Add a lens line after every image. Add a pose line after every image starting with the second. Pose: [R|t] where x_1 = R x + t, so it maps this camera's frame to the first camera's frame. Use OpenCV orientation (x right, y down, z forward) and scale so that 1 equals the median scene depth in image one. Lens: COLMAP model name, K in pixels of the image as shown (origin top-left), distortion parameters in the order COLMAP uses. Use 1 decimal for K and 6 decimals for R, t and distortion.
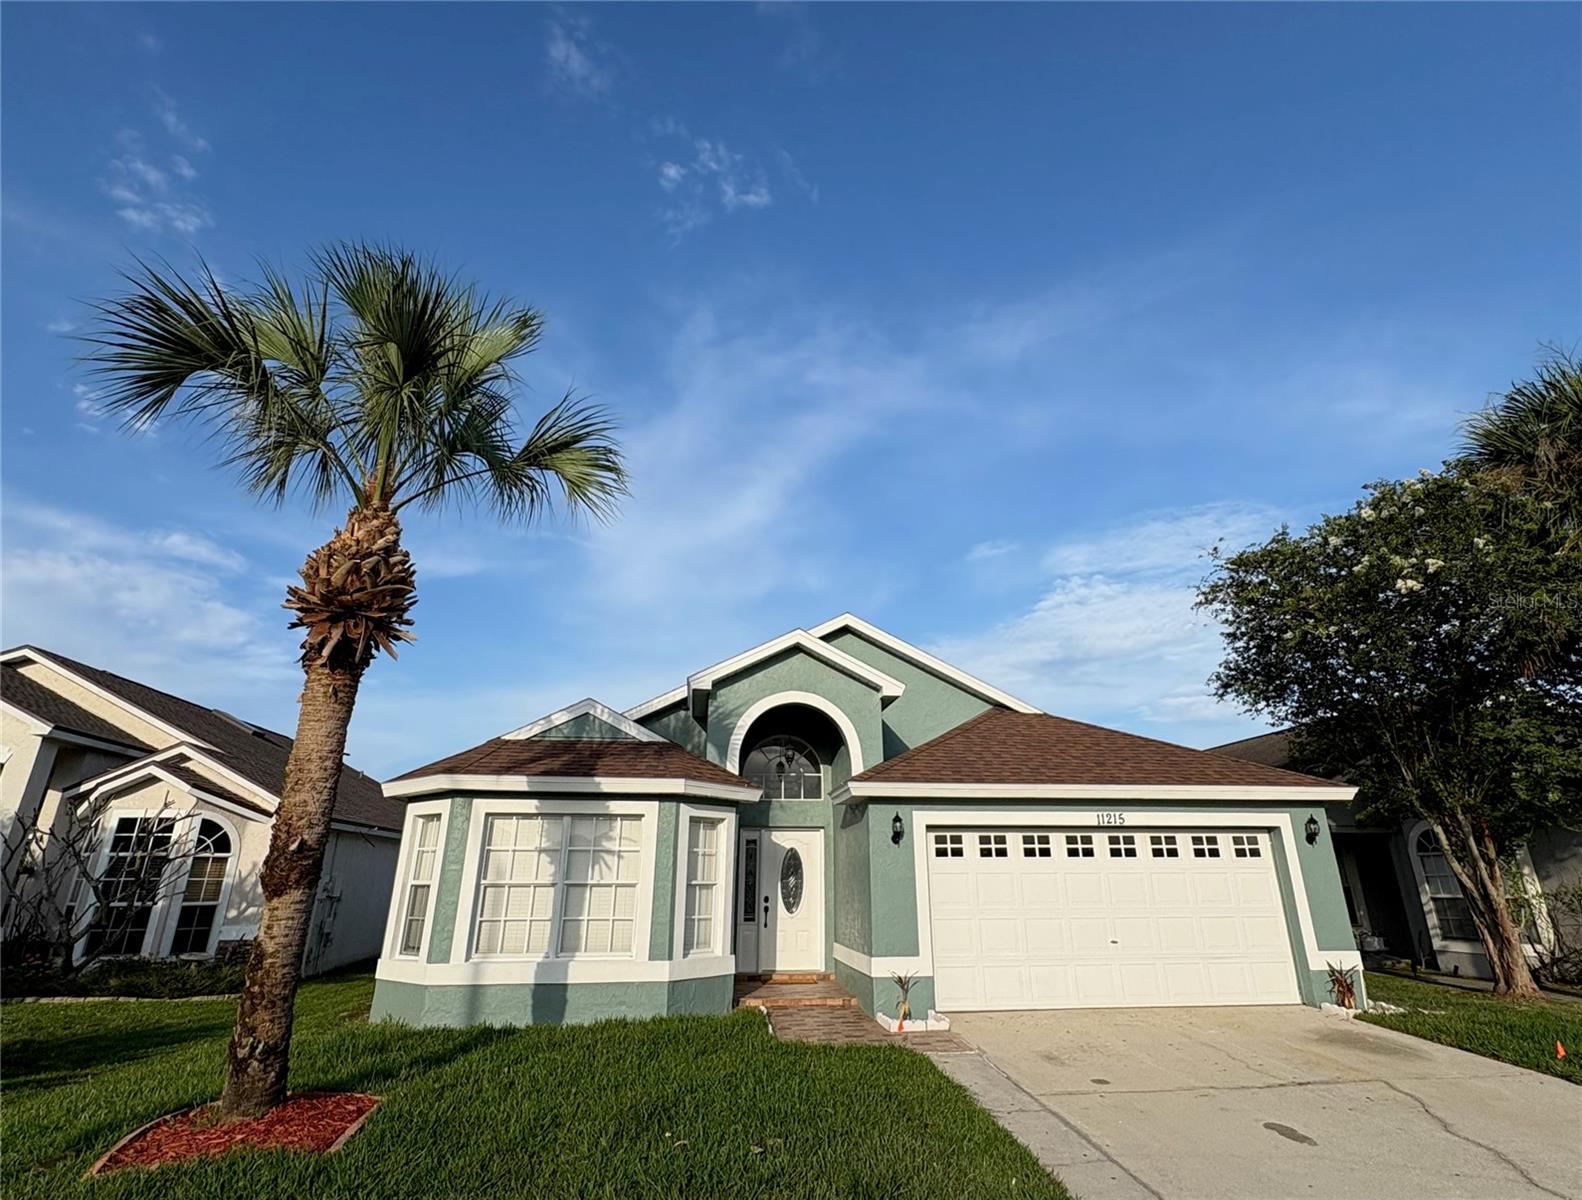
lens RADIAL K [[773.6, 0, 835.1], [0, 773.6, 598.4], [0, 0, 1]] dist [0.000211, -0.000006]
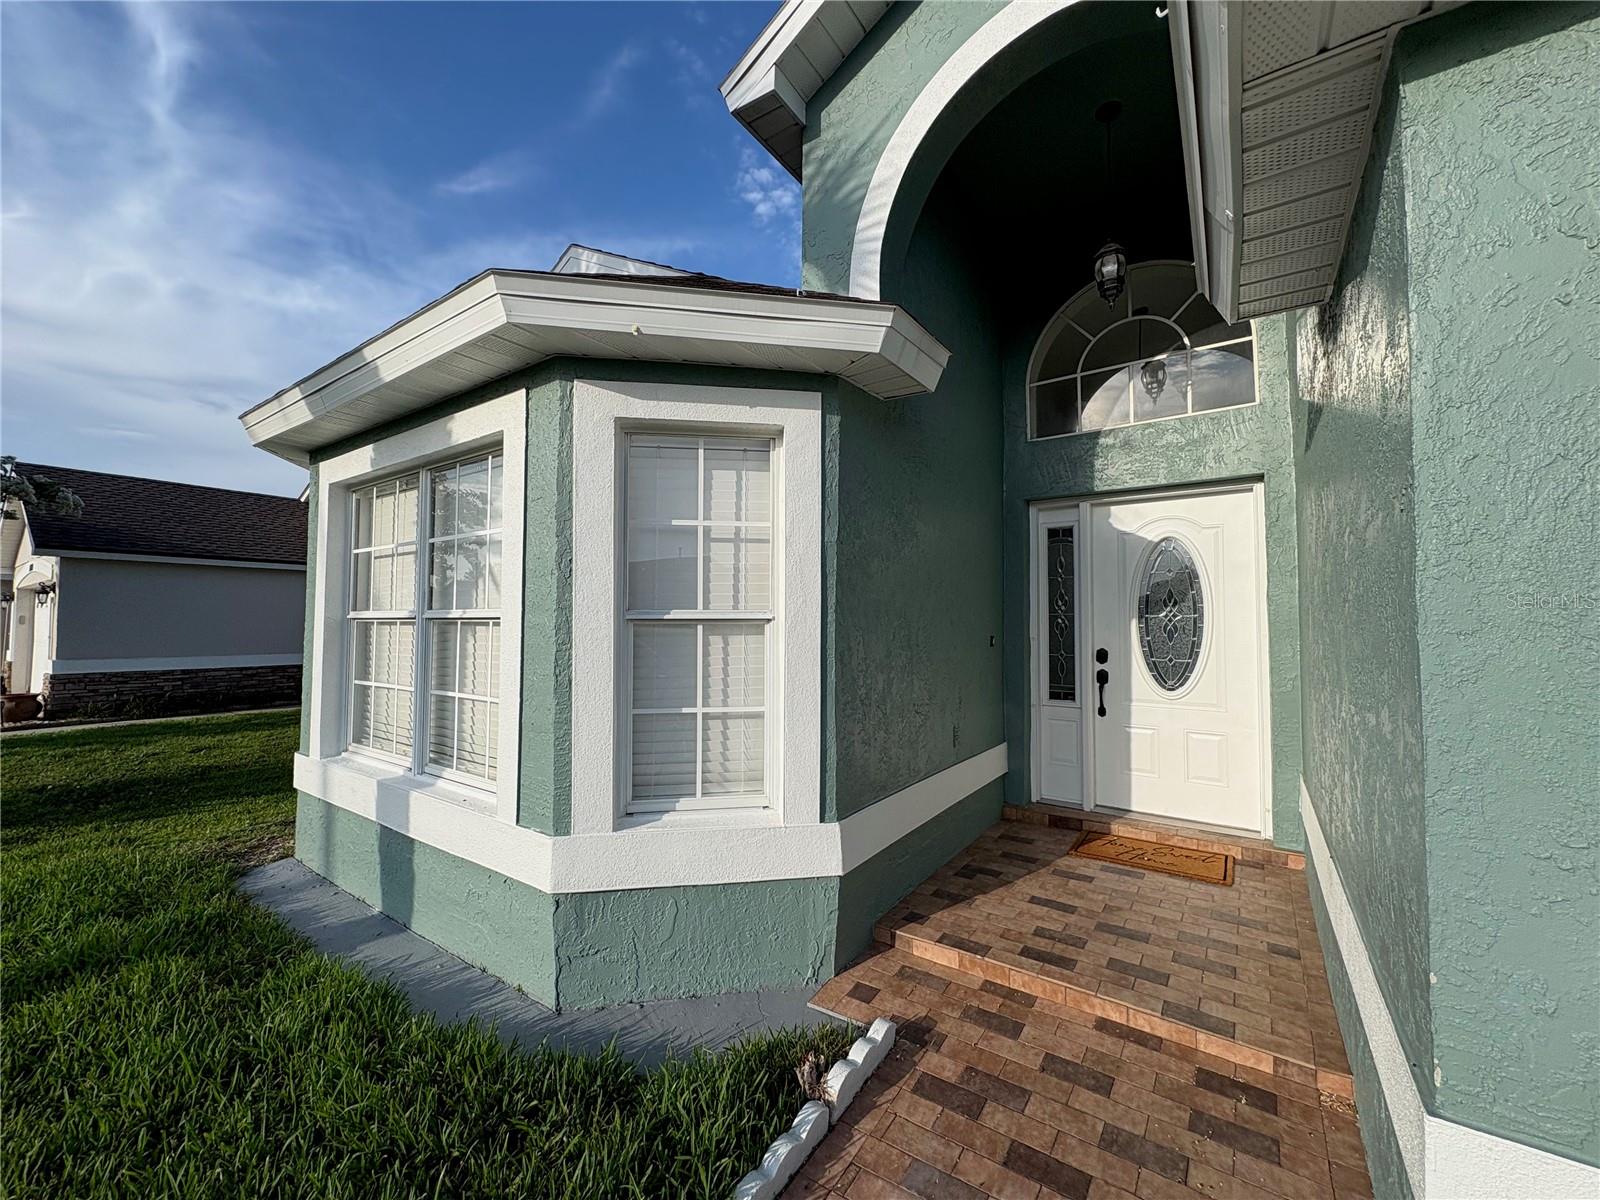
lens RADIAL K [[637.4, 0, 800.0], [0, 637.4, 600.0], [0, 0, 1]] dist [0.001778, -0.000233]
pose [[0.723066, -0.021366, -0.690449, 0.043049], [0.234039, 0.947984, 0.215760, 0.282487], [0.649924, -0.317600, 0.690455, 0.760616]]
